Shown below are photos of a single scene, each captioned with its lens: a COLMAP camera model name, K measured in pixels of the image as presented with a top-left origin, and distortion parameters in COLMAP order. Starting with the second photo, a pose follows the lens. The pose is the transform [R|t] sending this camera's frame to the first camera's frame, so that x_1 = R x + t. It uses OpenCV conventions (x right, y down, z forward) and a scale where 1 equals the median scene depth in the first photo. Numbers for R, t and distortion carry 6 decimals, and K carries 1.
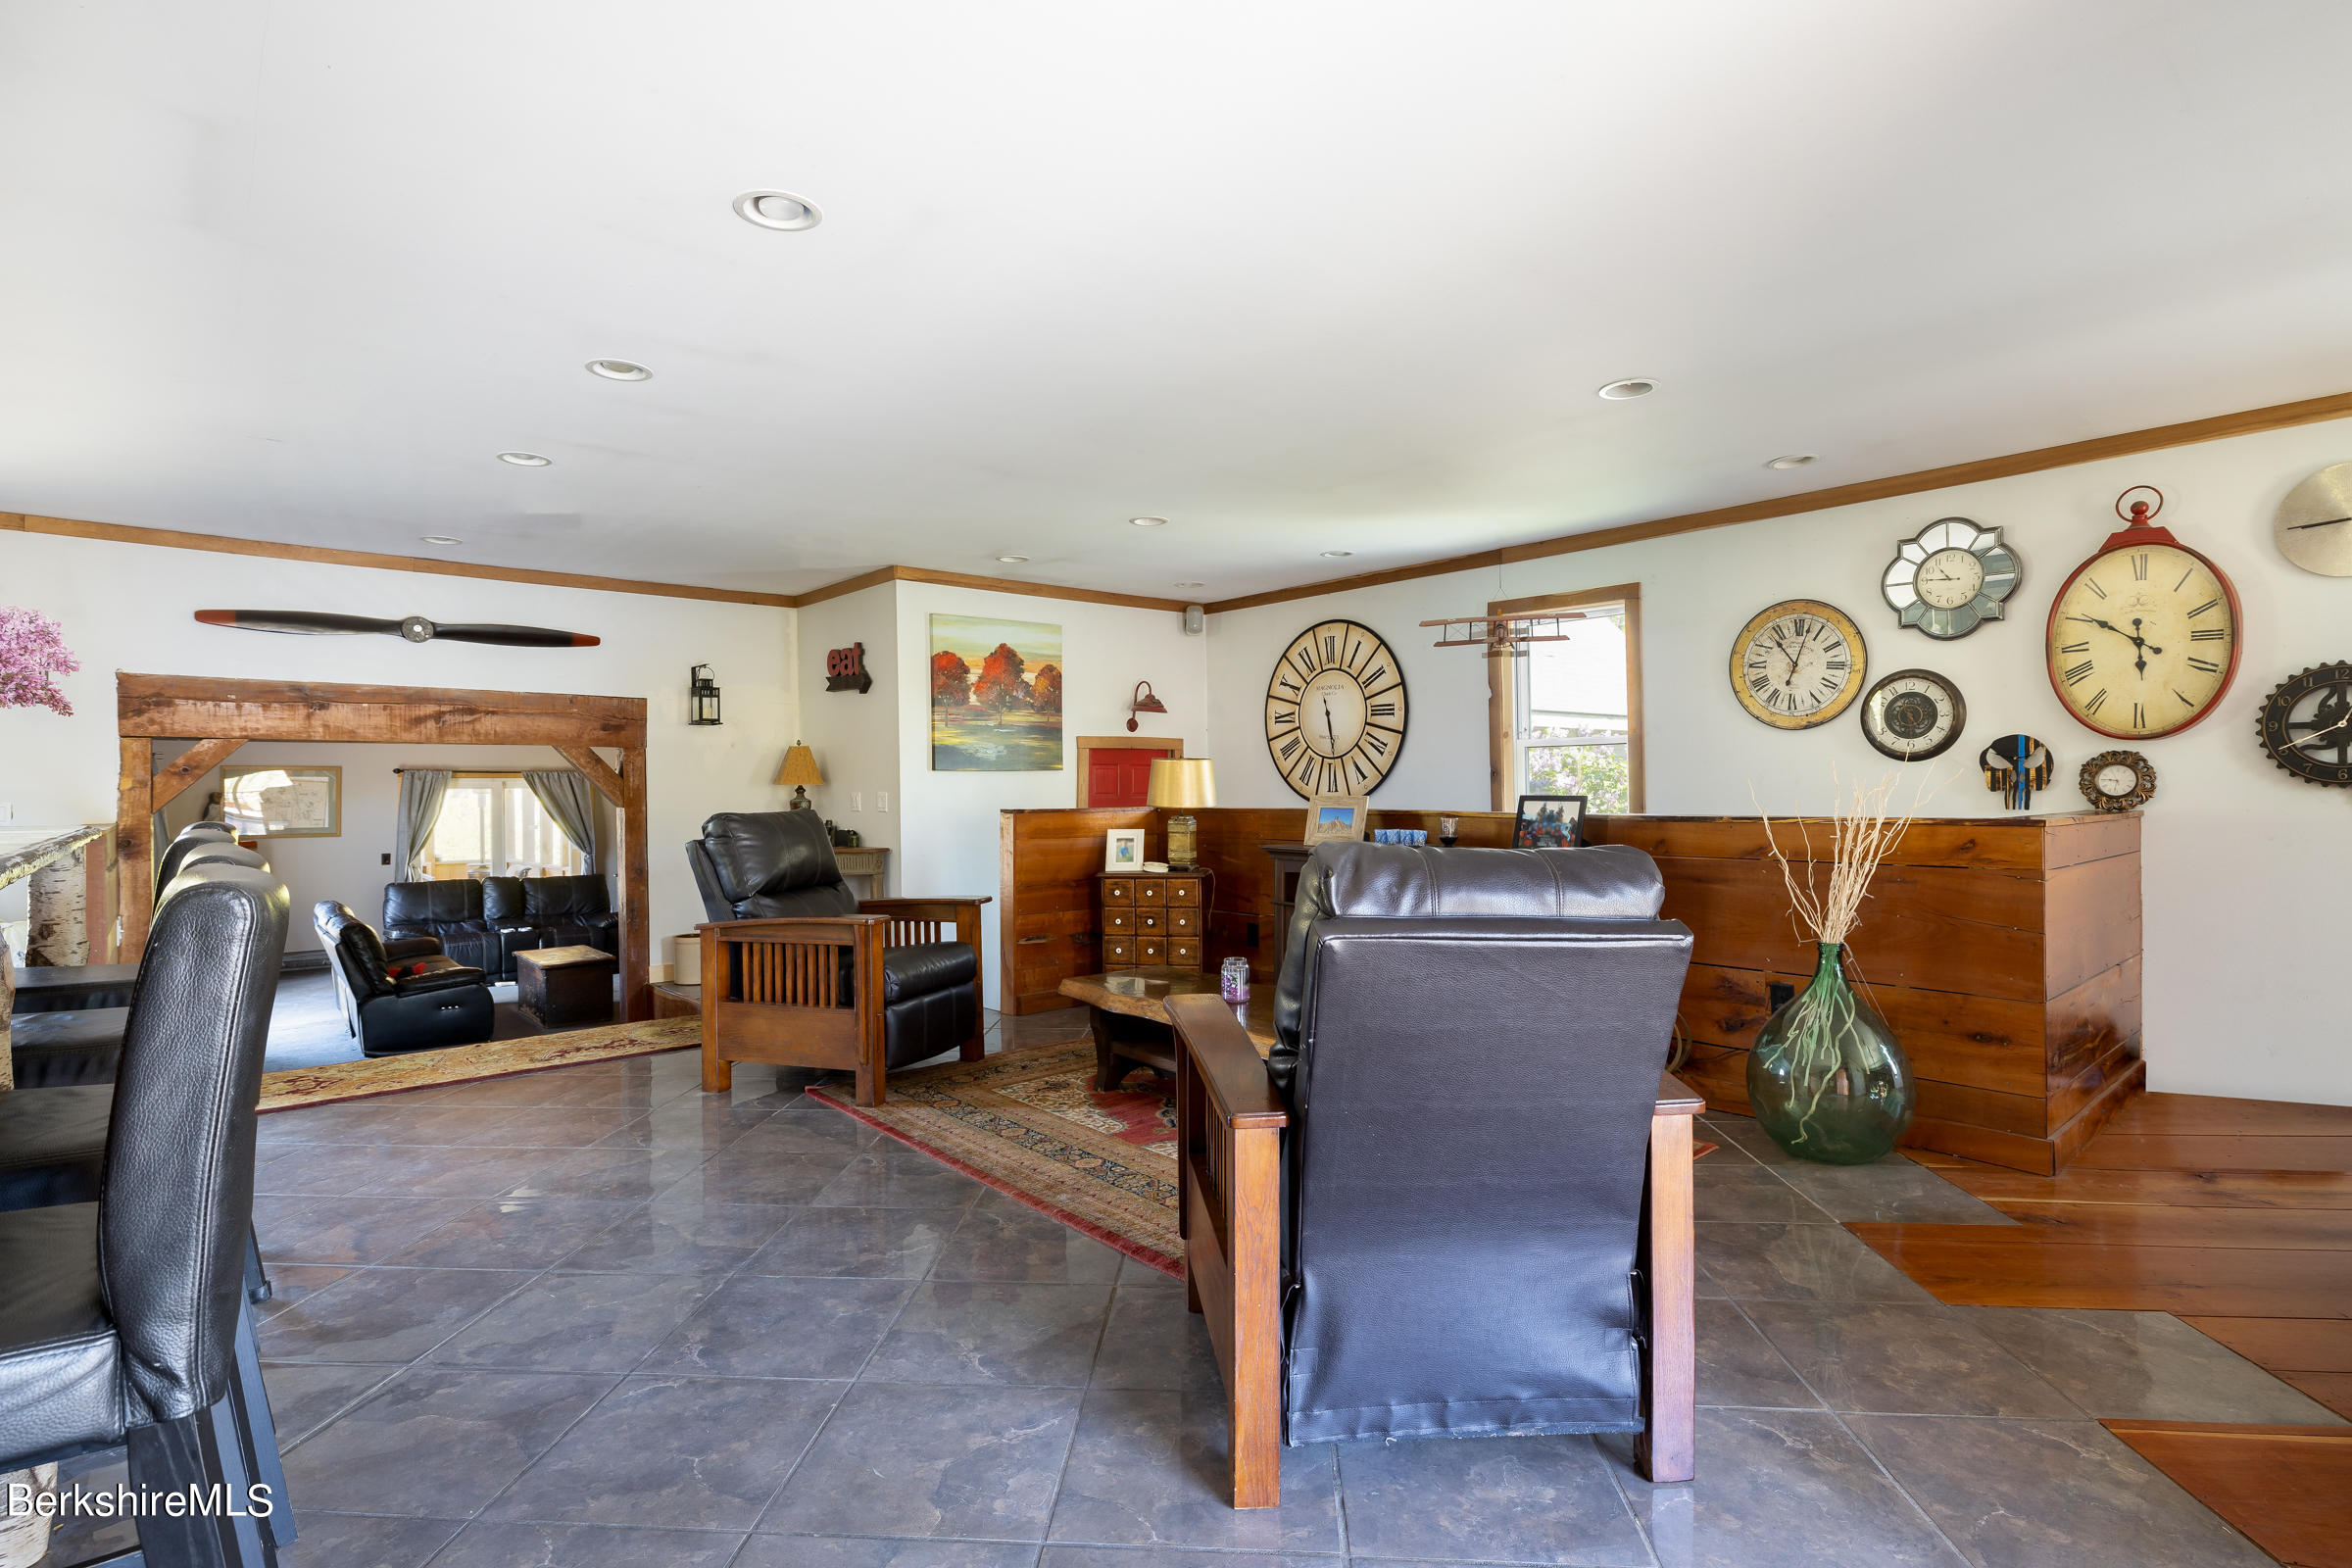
lens RADIAL K [[1199.0, 0, 1176.0], [0, 1199.0, 784.0], [0, 0, 1]] dist [-0.001383, -0.000170]
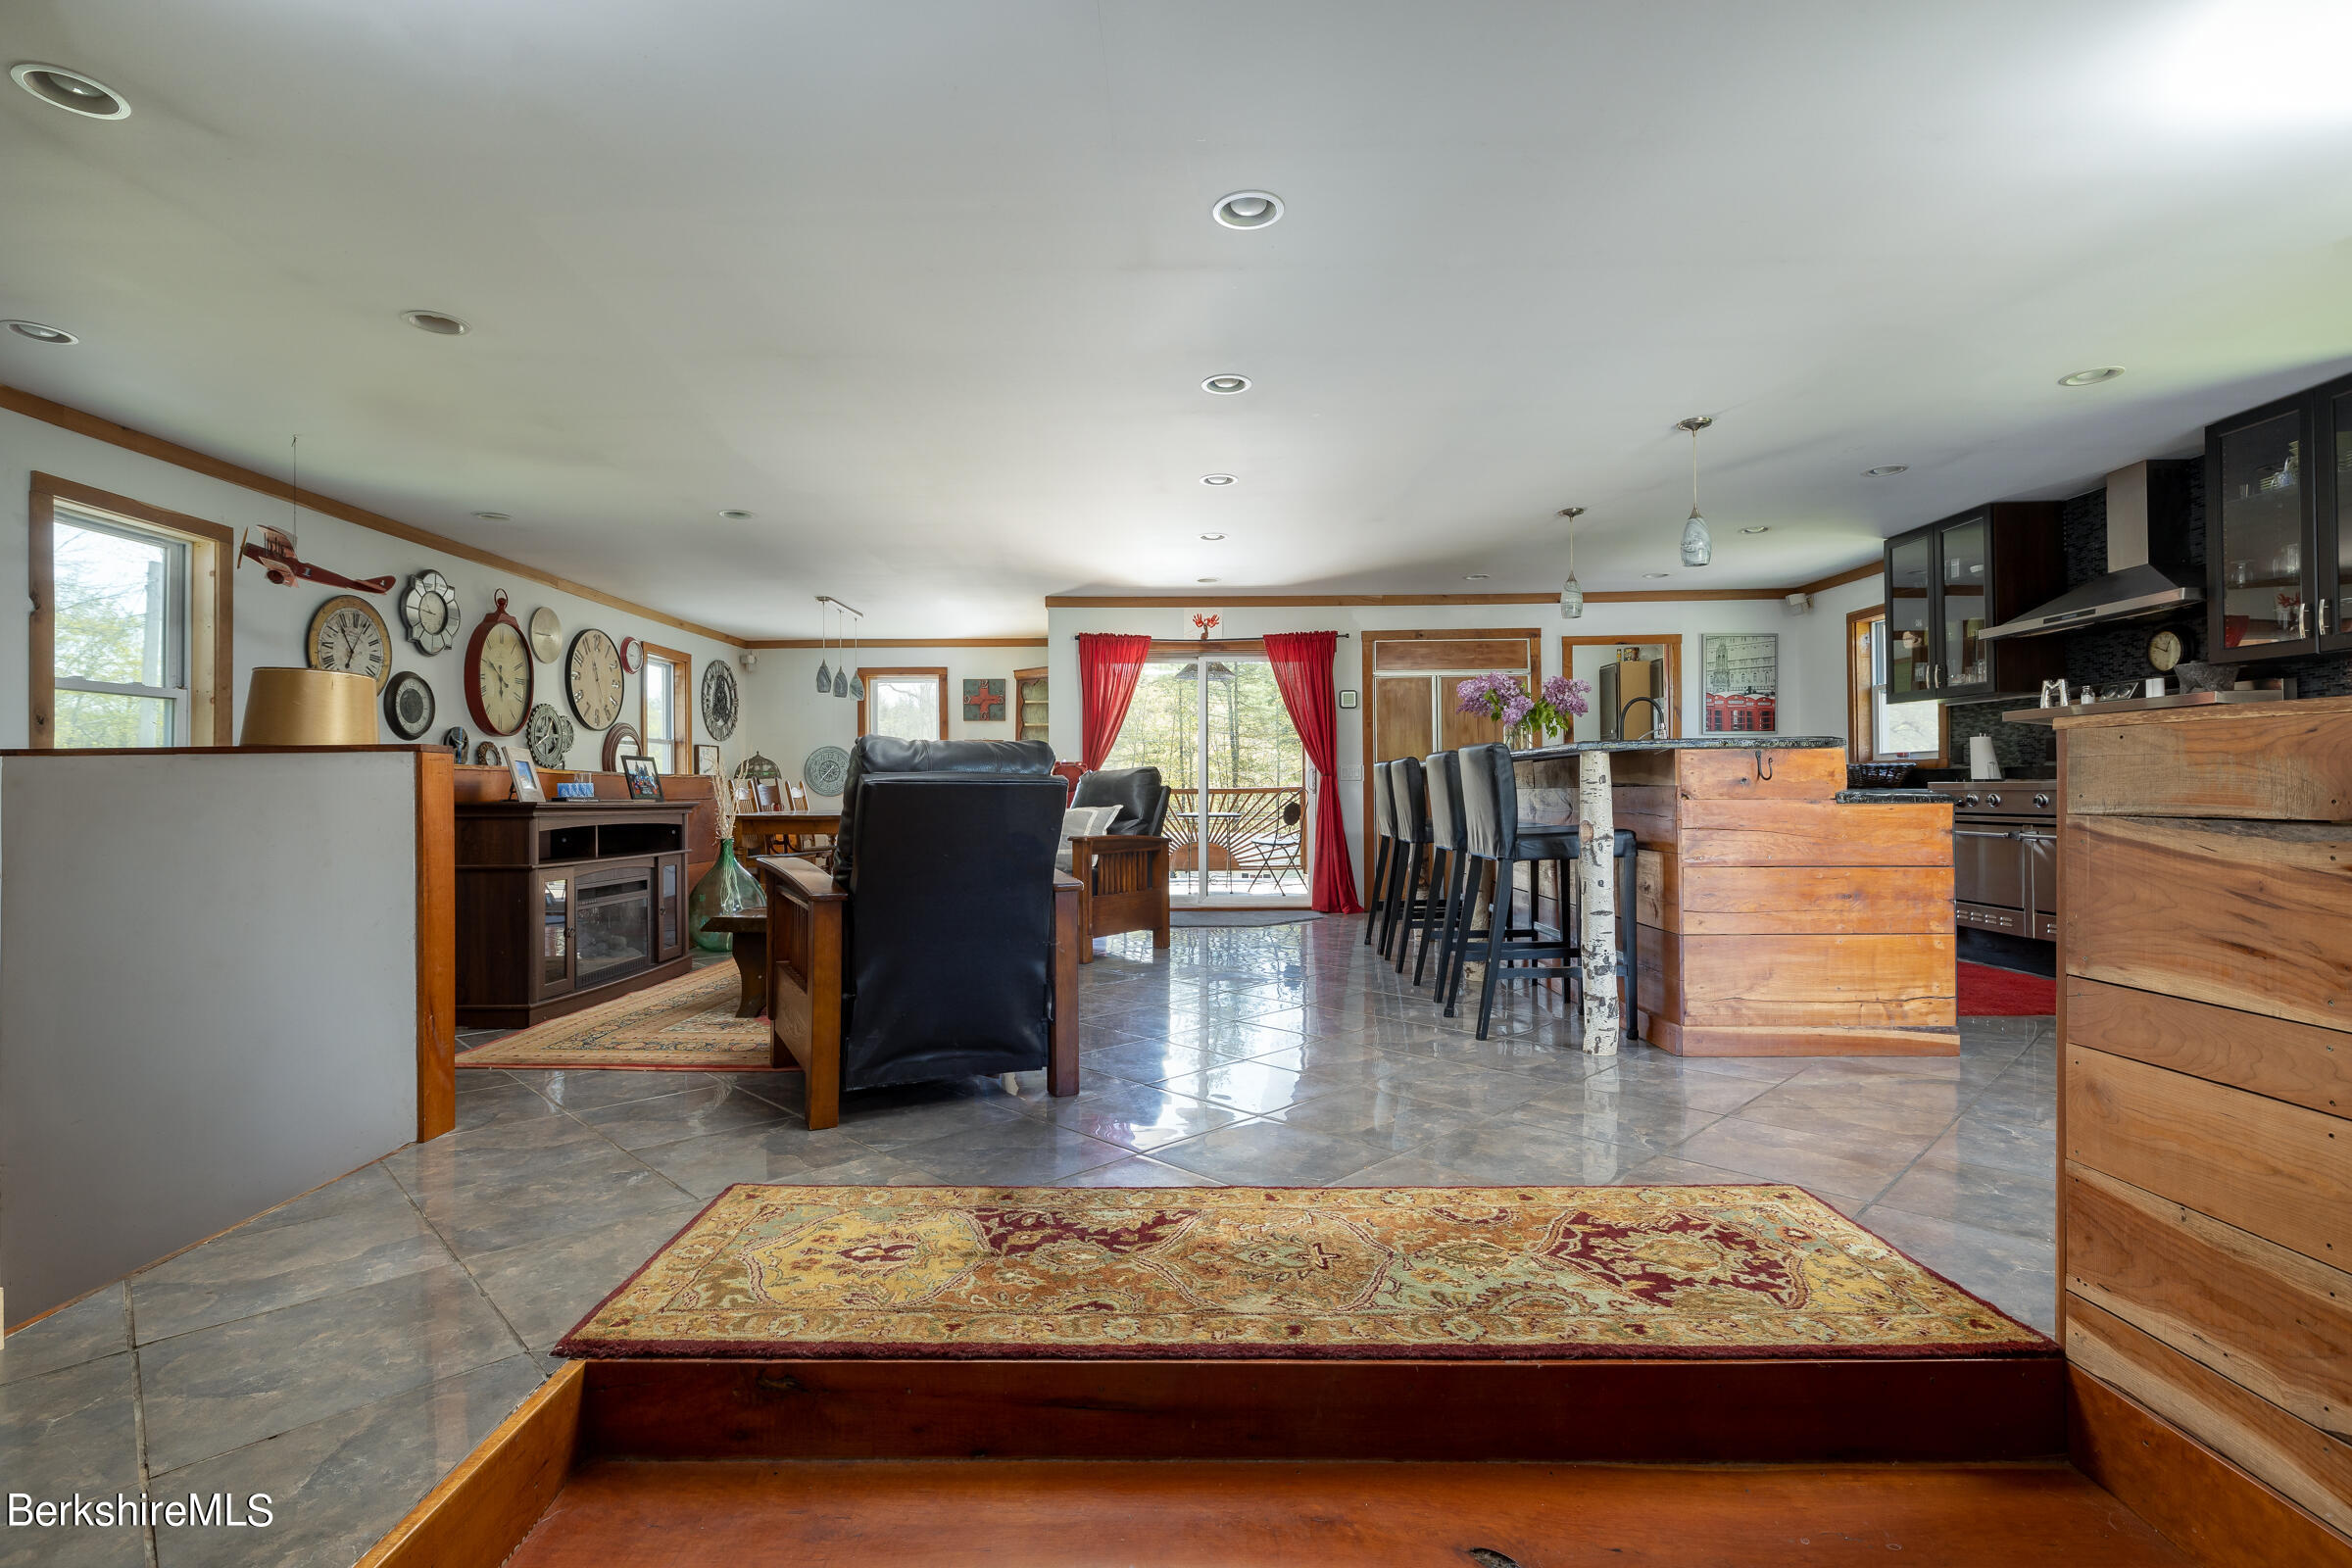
lens RADIAL K [[1099.6, 0, 1176.0], [0, 1099.6, 784.0], [0, 0, 1]] dist [0.000019, -0.000074]
pose [[-0.753806, 0.018154, 0.656846, -0.849266], [0.010629, 0.999824, -0.015436, 0.058820], [-0.657011, -0.004655, -0.753867, 1.376933]]
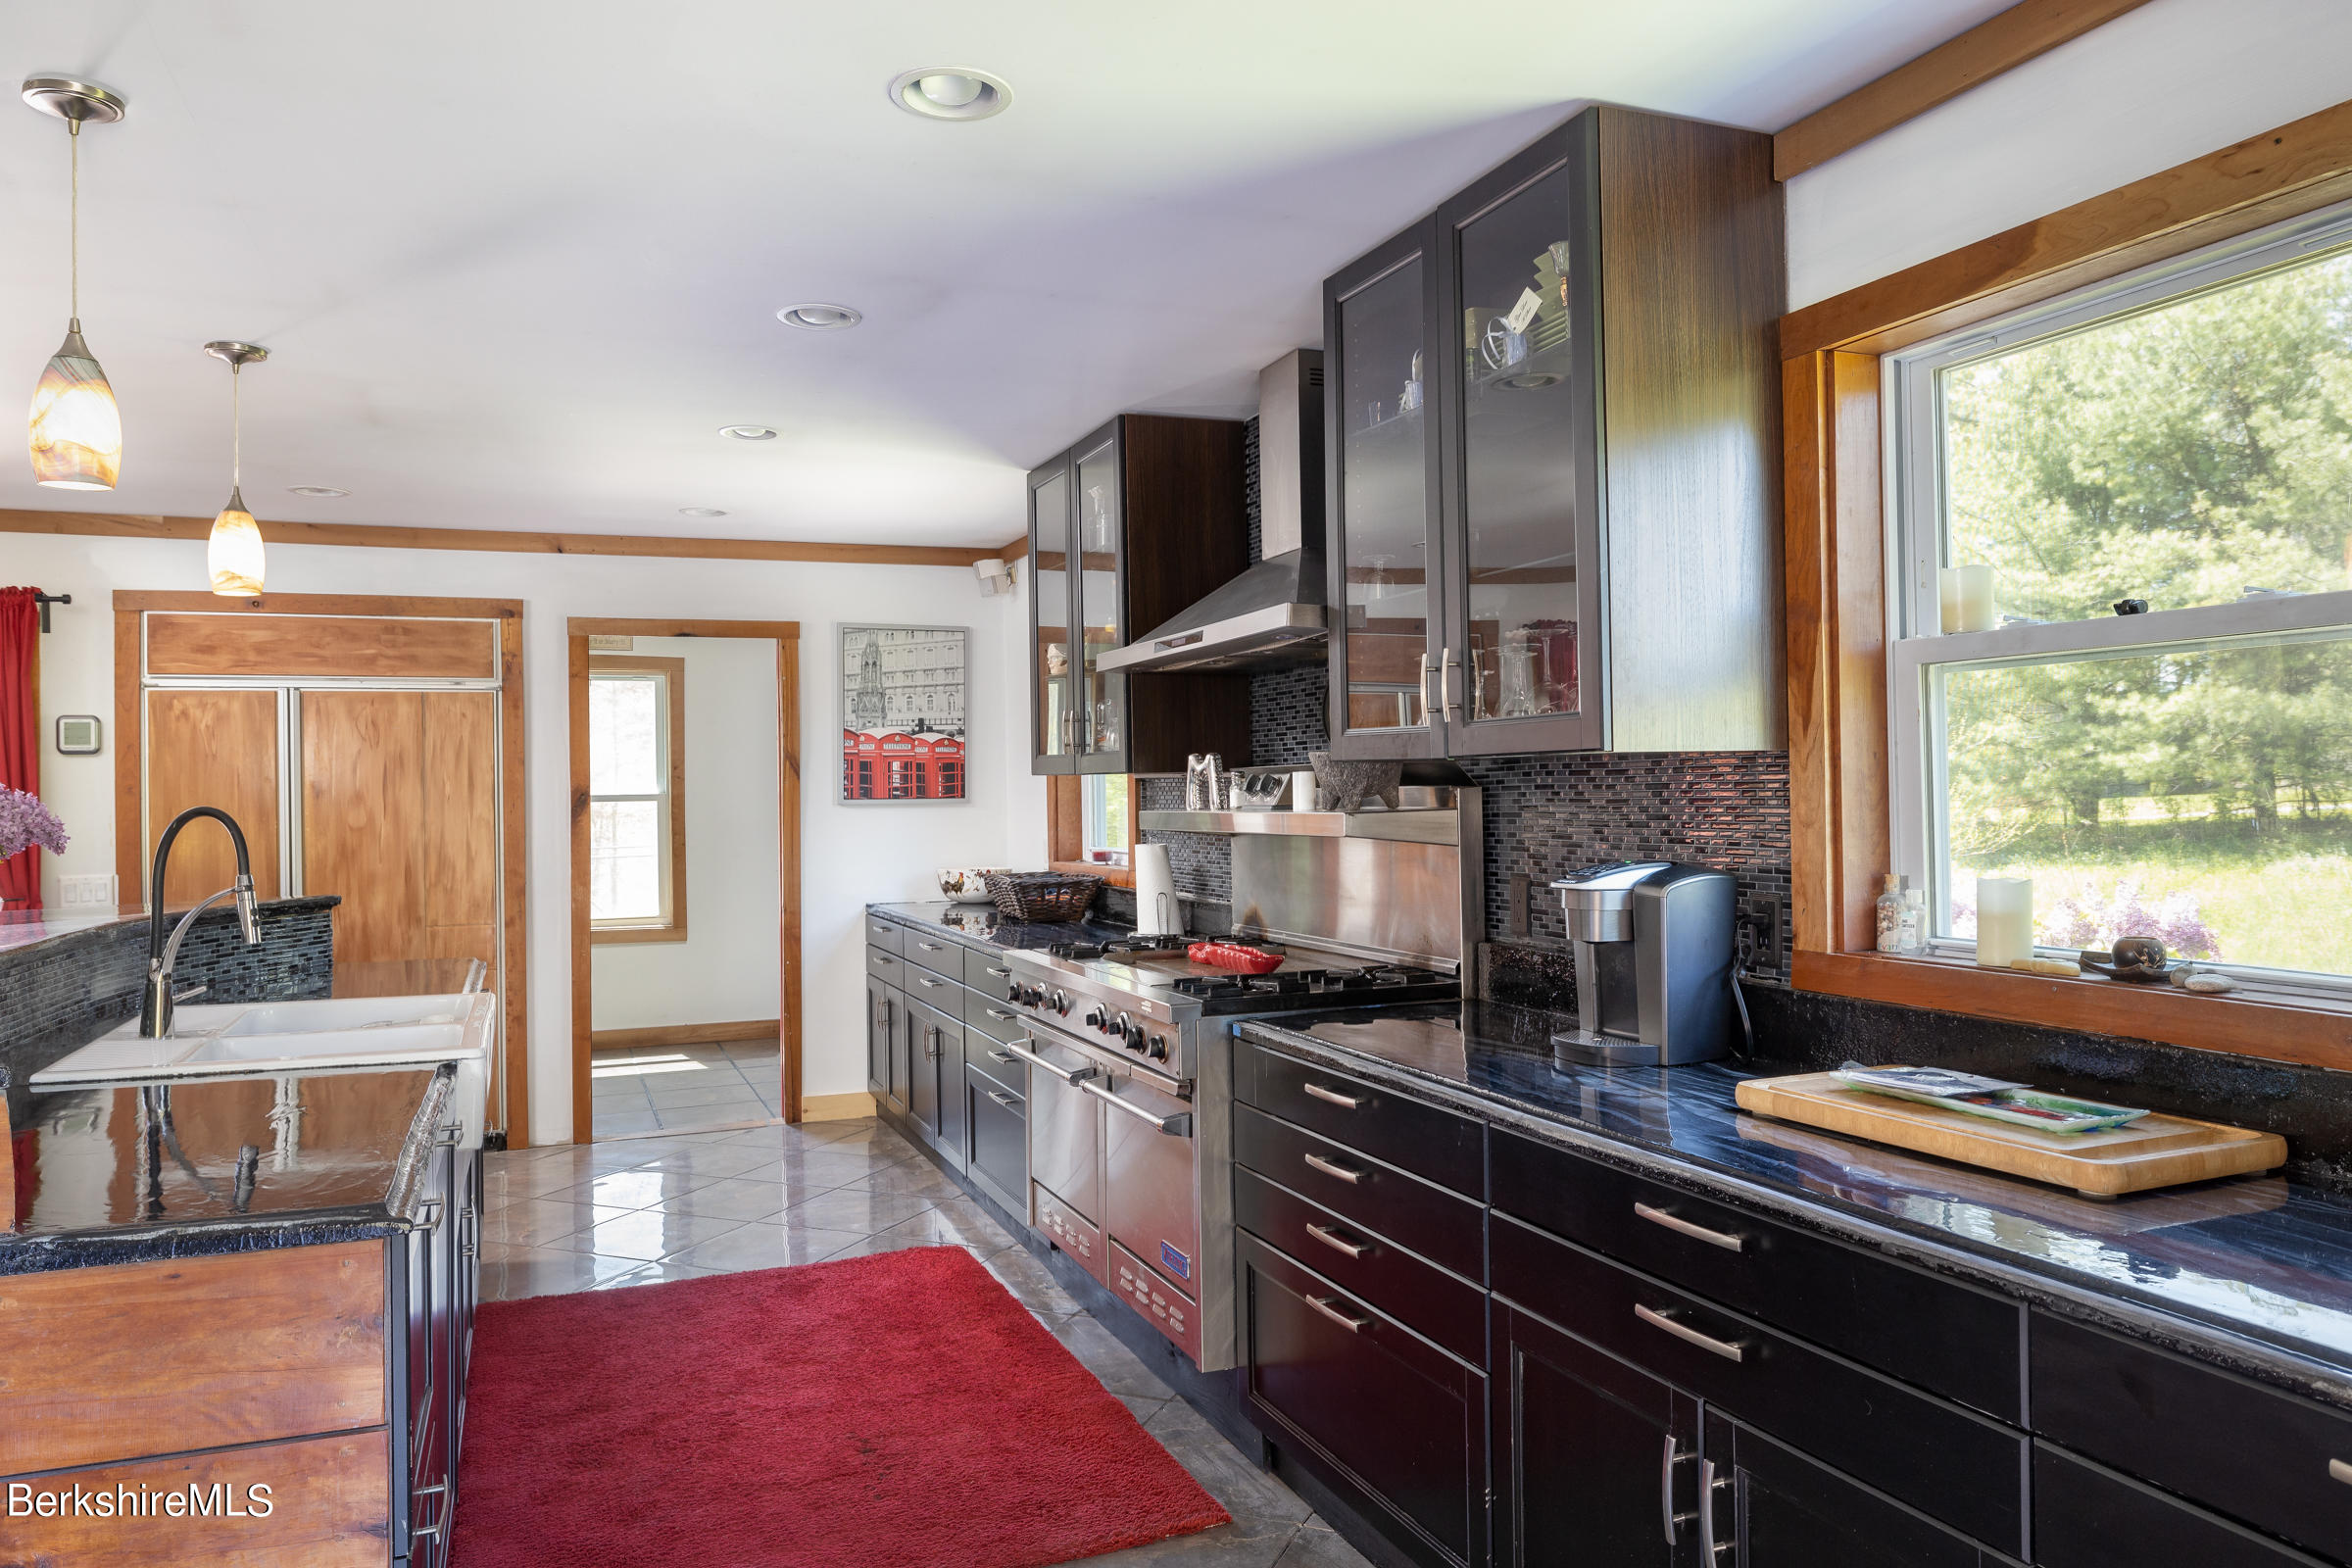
lens RADIAL K [[1588.5, 0, 1176.0], [0, 1588.5, 784.0], [0, 0, 1]] dist [-0.002756, 0.000801]
pose [[-0.948042, 0.022863, 0.317321, -1.048876], [0.019832, 0.999722, -0.012777, -0.029694], [-0.317525, -0.005820, -0.948232, 0.755074]]
